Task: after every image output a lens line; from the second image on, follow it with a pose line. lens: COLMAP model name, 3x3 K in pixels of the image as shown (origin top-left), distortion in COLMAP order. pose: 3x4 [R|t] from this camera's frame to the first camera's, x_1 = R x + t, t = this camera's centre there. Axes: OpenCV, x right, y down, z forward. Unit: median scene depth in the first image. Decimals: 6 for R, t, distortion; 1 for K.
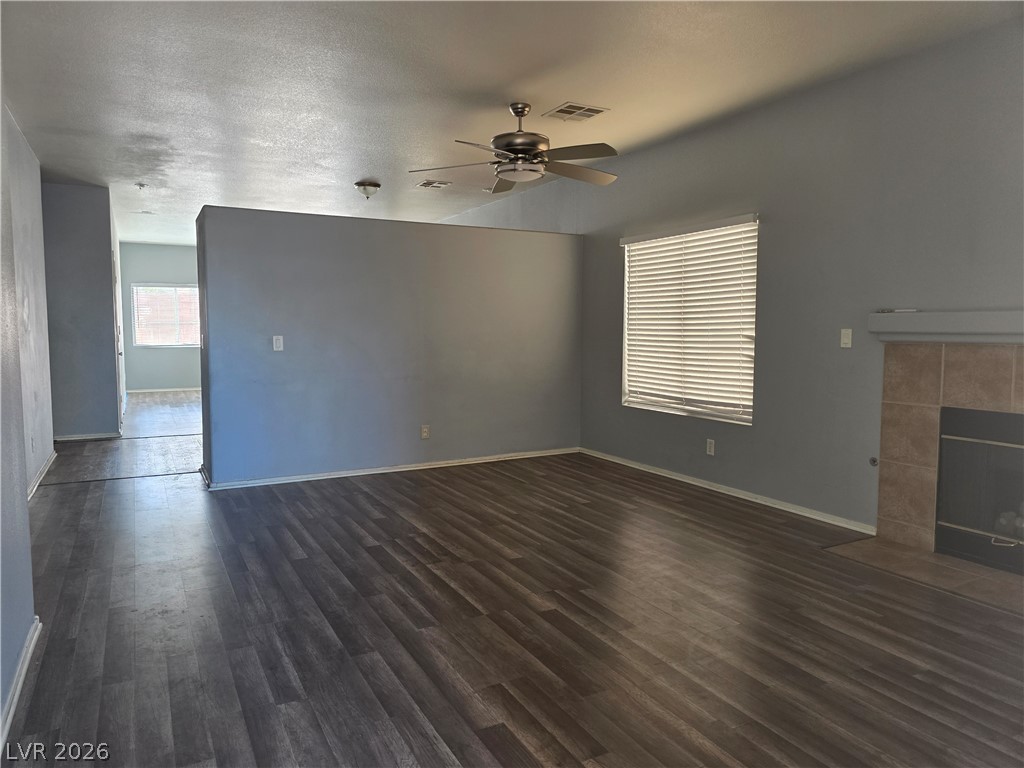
lens RADIAL K [[684.4, 0, 509.8], [0, 684.4, 392.9], [0, 0, 1]] dist [0.059901, -0.059499]
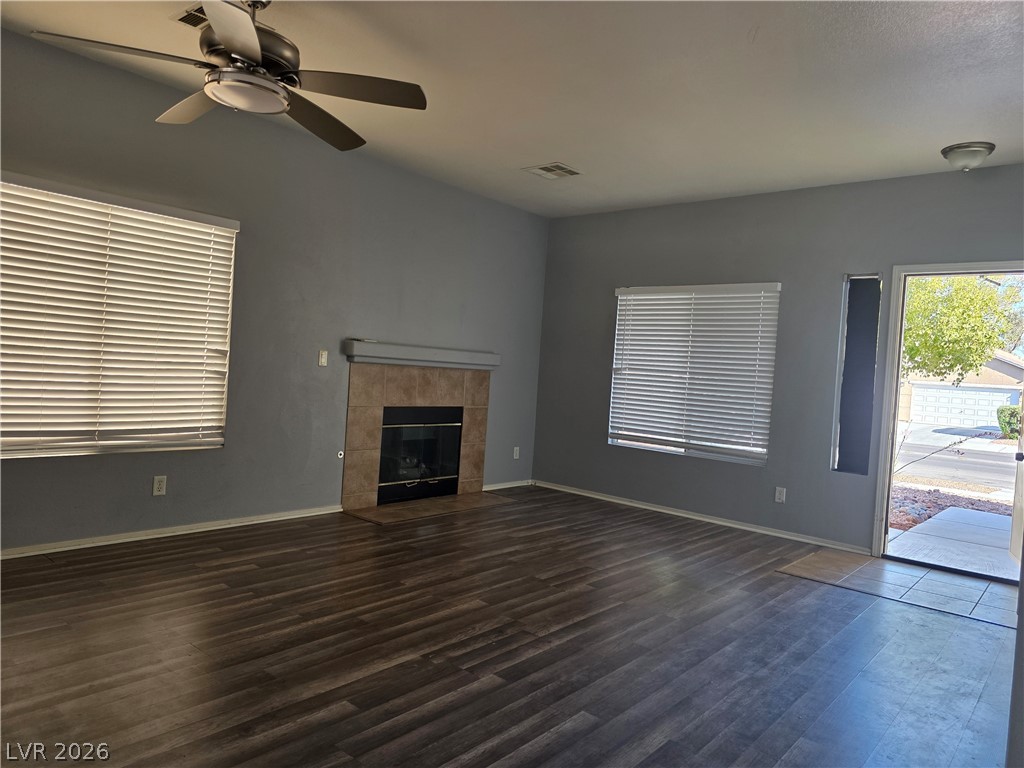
lens RADIAL K [[684.3, 0, 513.0], [0, 684.3, 396.2], [0, 0, 1]] dist [0.062449, -0.055632]
pose [[-0.360414, -0.062834, 0.930674, -0.799810], [0.023663, 0.996792, 0.076462, -0.102615], [-0.932492, 0.049580, -0.357771, 1.191960]]
